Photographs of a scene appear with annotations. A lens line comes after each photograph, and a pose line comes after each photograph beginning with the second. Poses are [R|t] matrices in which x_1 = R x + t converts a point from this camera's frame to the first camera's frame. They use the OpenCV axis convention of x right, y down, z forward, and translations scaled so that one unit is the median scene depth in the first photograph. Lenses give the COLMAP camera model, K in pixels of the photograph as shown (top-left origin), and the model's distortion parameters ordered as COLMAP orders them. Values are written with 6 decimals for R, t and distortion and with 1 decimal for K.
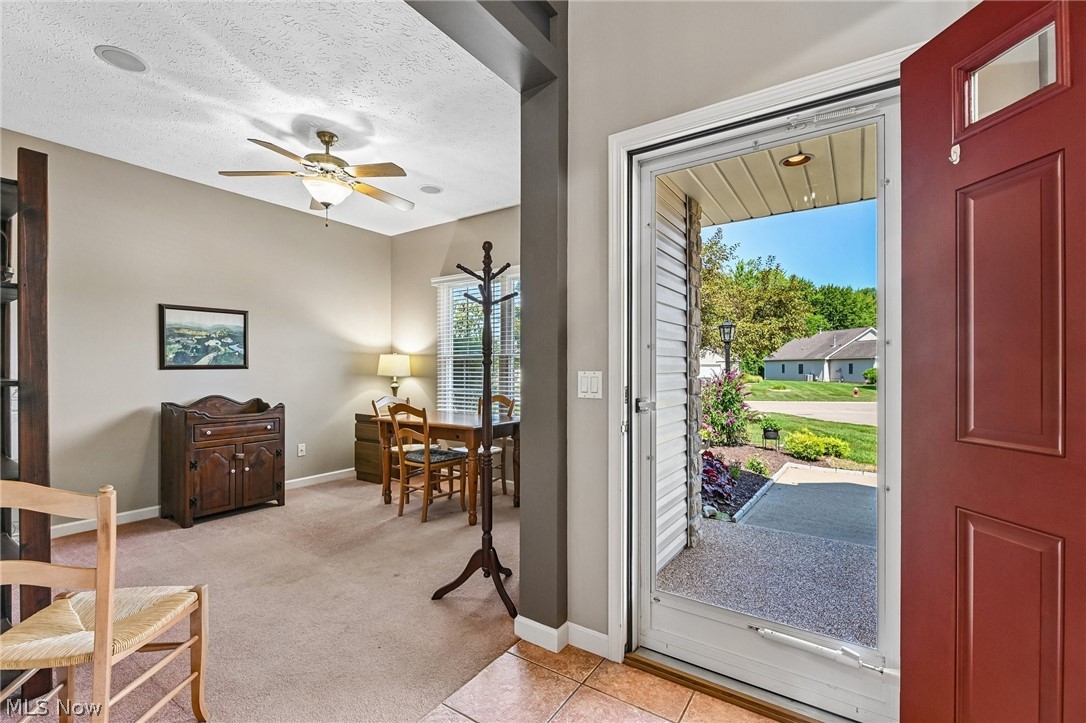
lens RADIAL K [[466.9, 0, 547.0], [0, 466.9, 367.5], [0, 0, 1]] dist [-0.000659, -0.002313]
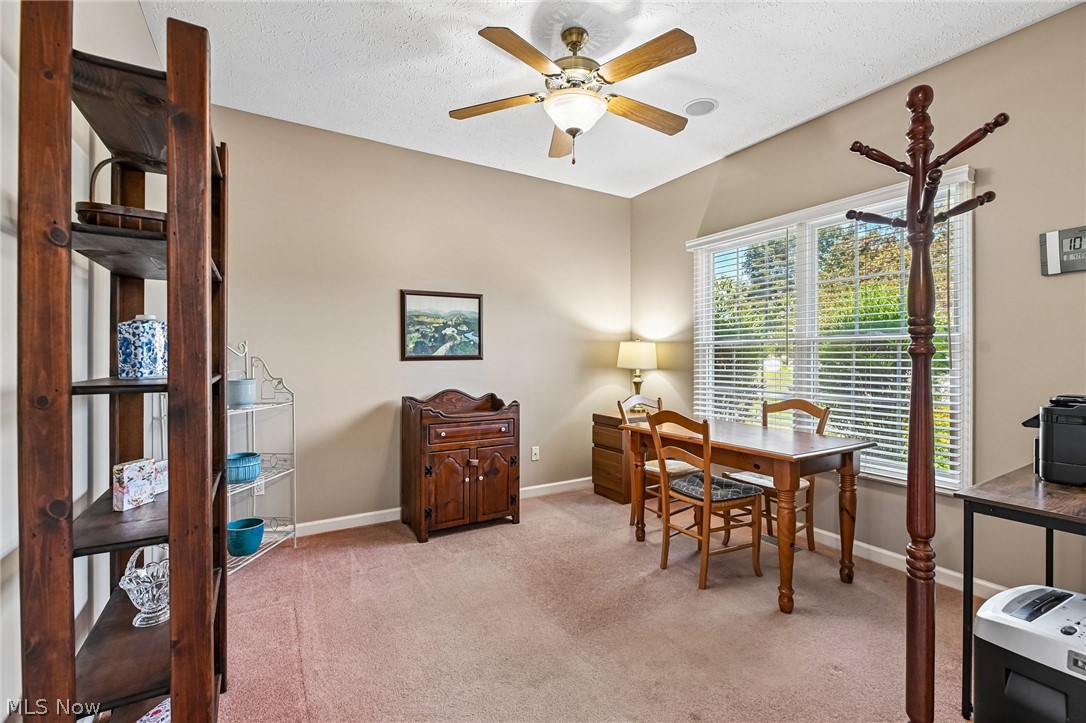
lens RADIAL K [[466.9, 0, 545.9], [0, 466.9, 357.2], [0, 0, 1]] dist [-0.000659, -0.002313]
pose [[0.904031, 0.000653, -0.427467, -0.171336], [0.000215, 0.999998, 0.001983, -0.004122], [0.427468, -0.001885, 0.904029, 0.279456]]
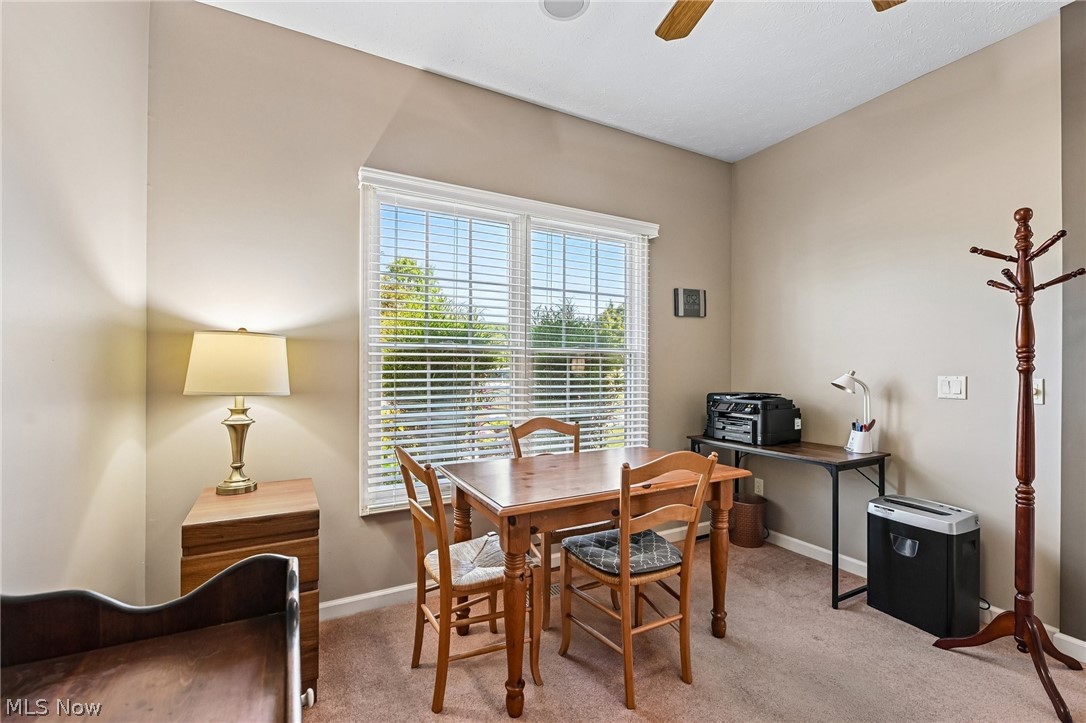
lens RADIAL K [[466.9, 0, 544.3], [0, 466.9, 367.6], [0, 0, 1]] dist [-0.000659, -0.002313]
pose [[0.457723, 0.006049, 0.889074, -0.742344], [-0.003388, 0.999981, -0.005060, -0.001152], [-0.889088, -0.000696, 0.457735, 0.865777]]
